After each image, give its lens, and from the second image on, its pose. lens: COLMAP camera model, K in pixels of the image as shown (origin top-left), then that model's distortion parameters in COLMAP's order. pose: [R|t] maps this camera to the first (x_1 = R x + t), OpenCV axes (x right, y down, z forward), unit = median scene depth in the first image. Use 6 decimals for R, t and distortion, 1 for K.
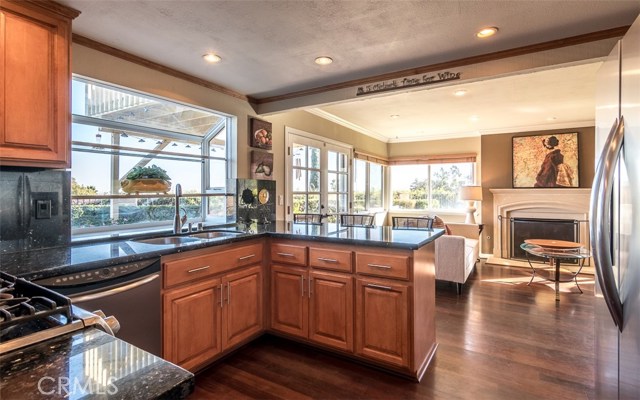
lens RADIAL K [[313.6, 0, 320.4], [0, 313.6, 185.6], [0, 0, 1]] dist [-0.000083, -0.000010]
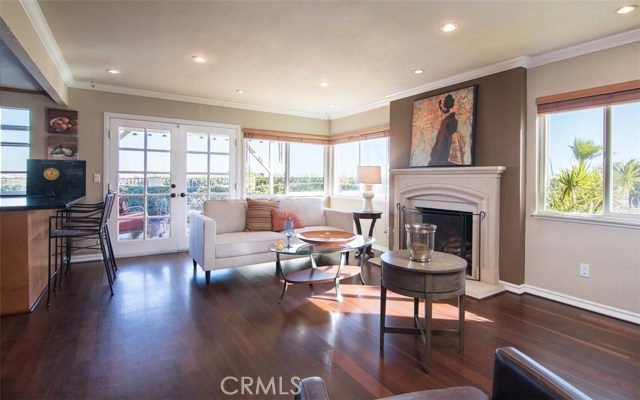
lens RADIAL K [[319.9, 0, 320.0], [0, 319.9, 168.5], [0, 0, 1]] dist [-0.000785, -0.000319]
pose [[0.902554, -0.006829, -0.430522, 0.812540], [0.001874, 0.999927, -0.011934, 0.019799], [0.430572, 0.009964, 0.902501, 0.223286]]
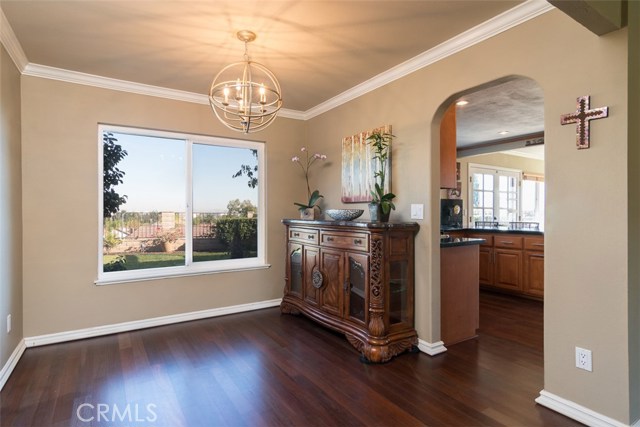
lens RADIAL K [[308.2, 0, 319.0], [0, 308.2, 204.3], [0, 0, 1]] dist [-0.000967, -0.000218]
pose [[0.888050, -0.000885, -0.459746, -0.052267], [0.003958, 0.999976, 0.005720, -0.002516], [0.459730, -0.006899, 0.888032, -0.476718]]
